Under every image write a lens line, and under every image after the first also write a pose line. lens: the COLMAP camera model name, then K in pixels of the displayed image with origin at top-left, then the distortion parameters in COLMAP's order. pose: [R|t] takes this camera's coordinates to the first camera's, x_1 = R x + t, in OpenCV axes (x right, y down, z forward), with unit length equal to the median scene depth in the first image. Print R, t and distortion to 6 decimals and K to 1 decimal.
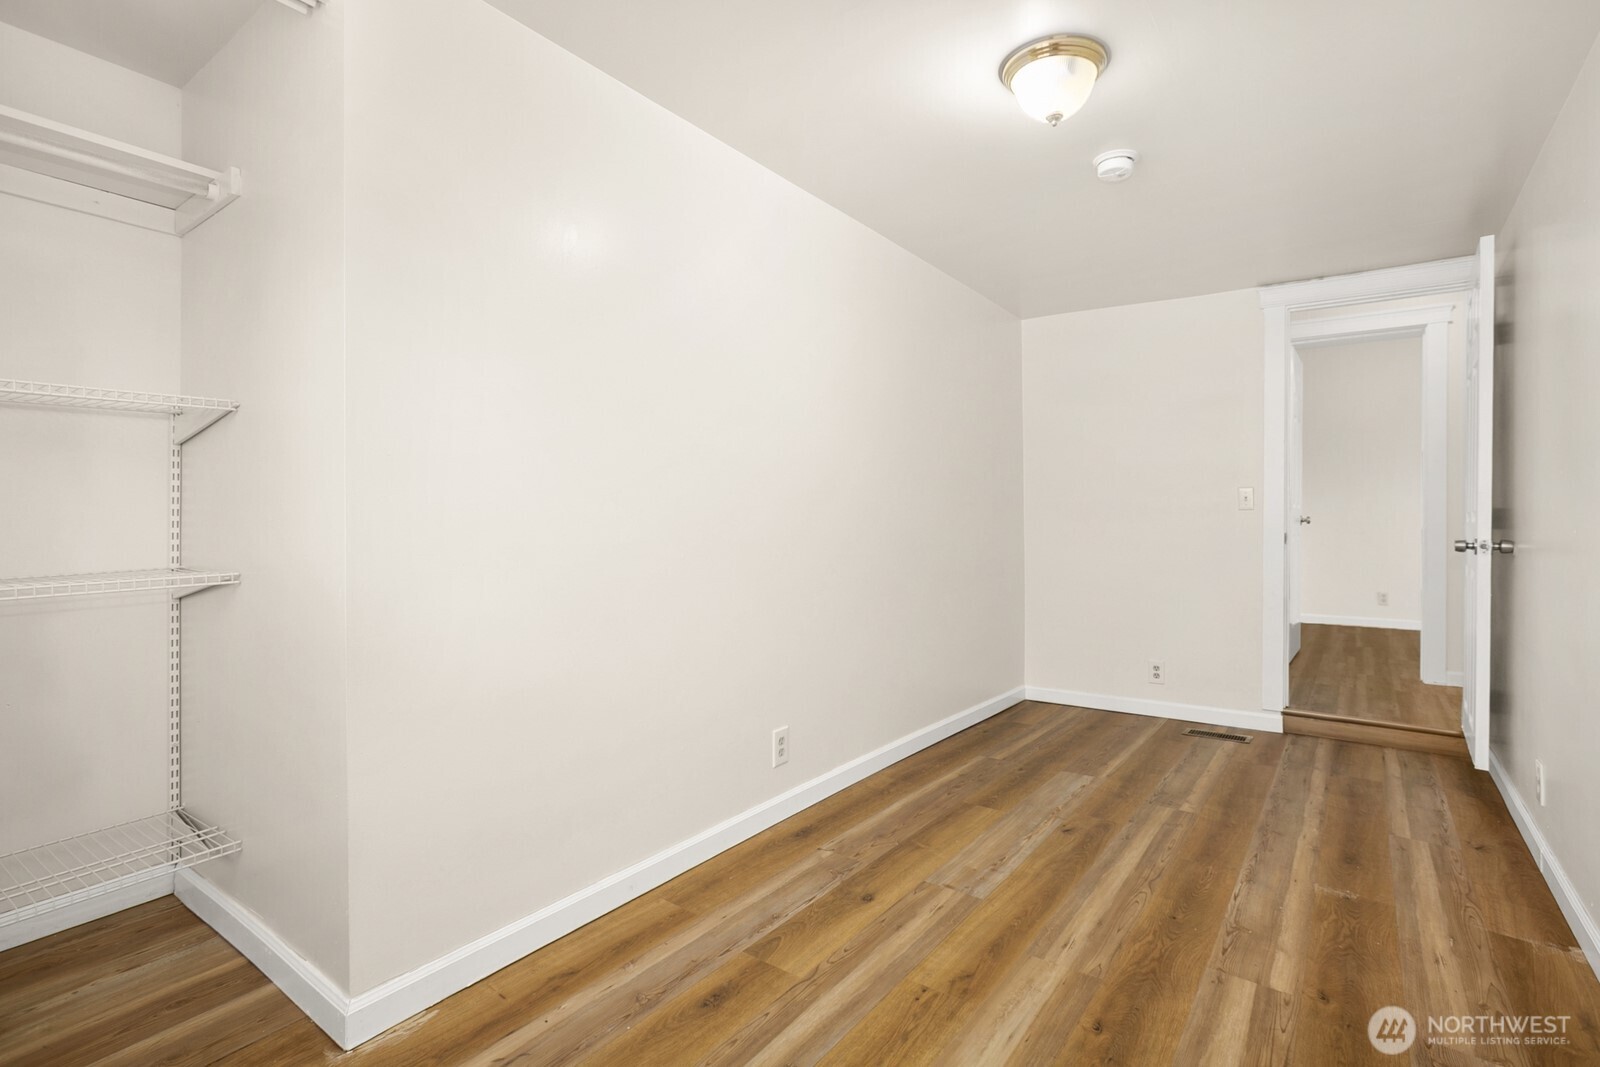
lens RADIAL K [[782.1, 0, 802.9], [0, 782.1, 527.6], [0, 0, 1]] dist [-0.043503, 0.020630]
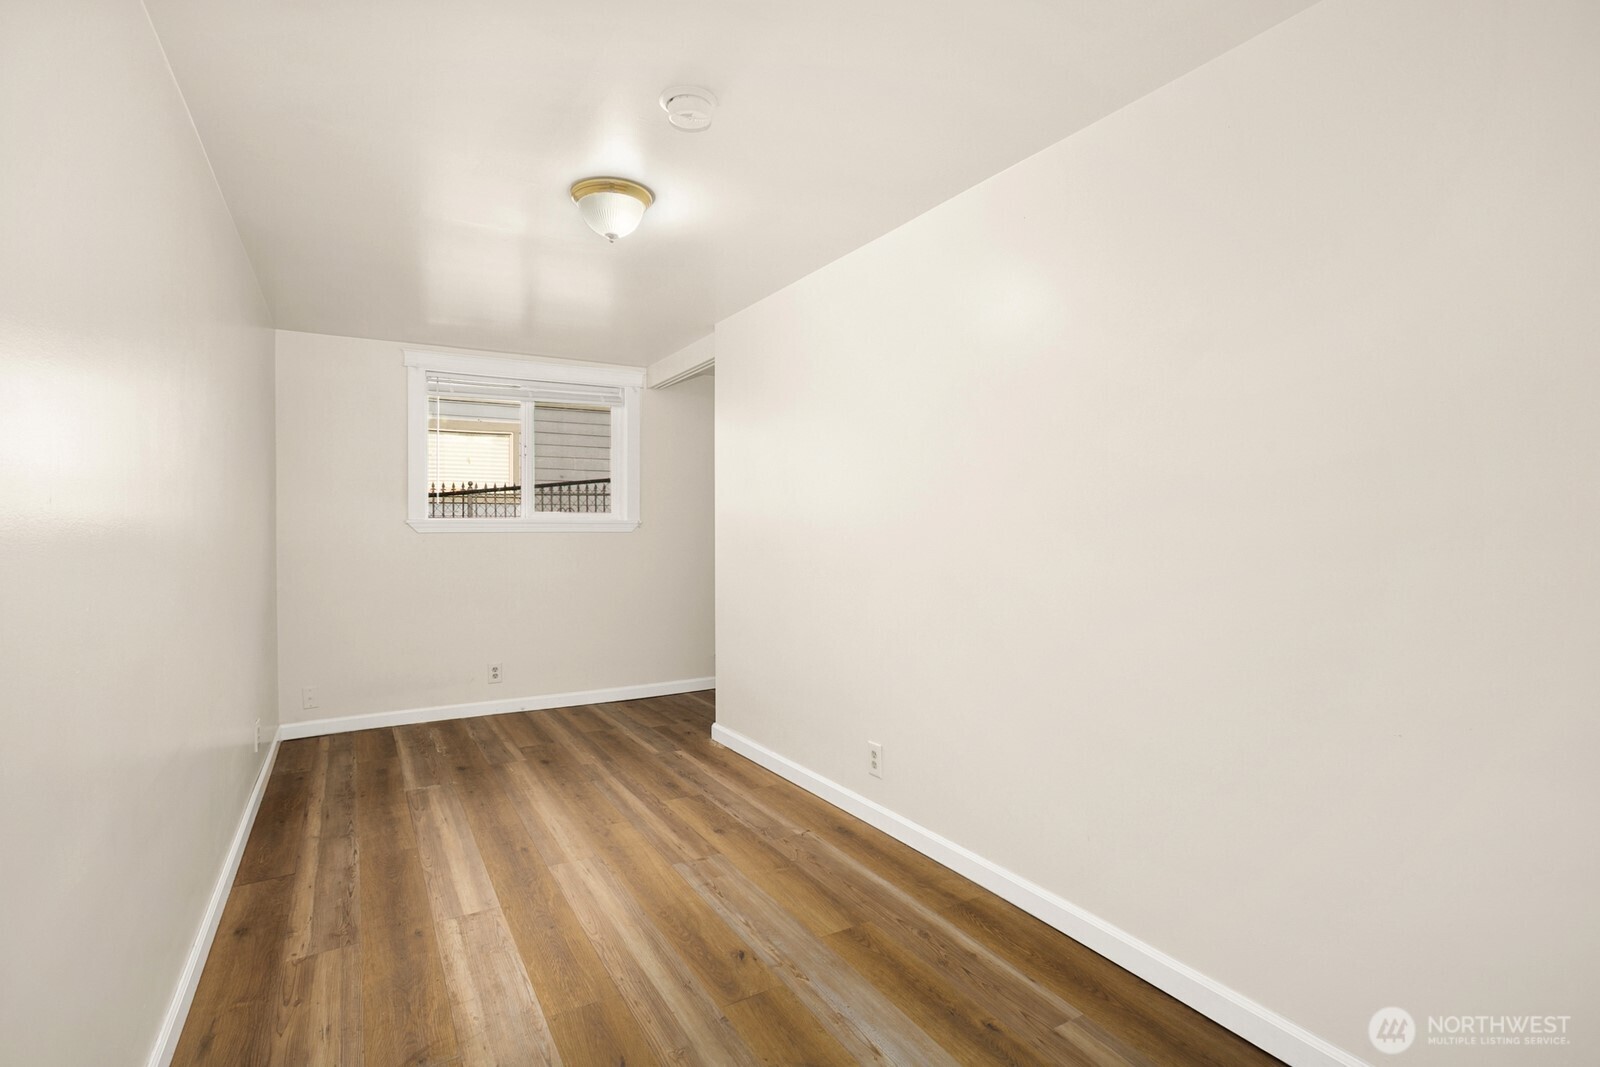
lens RADIAL K [[782.1, 0, 803.5], [0, 782.1, 529.4], [0, 0, 1]] dist [-0.043503, 0.020630]
pose [[-0.401454, 0.005455, -0.915863, 1.198521], [-0.008022, 0.999923, 0.009472, -0.066064], [0.915844, 0.011150, -0.401379, 1.574073]]
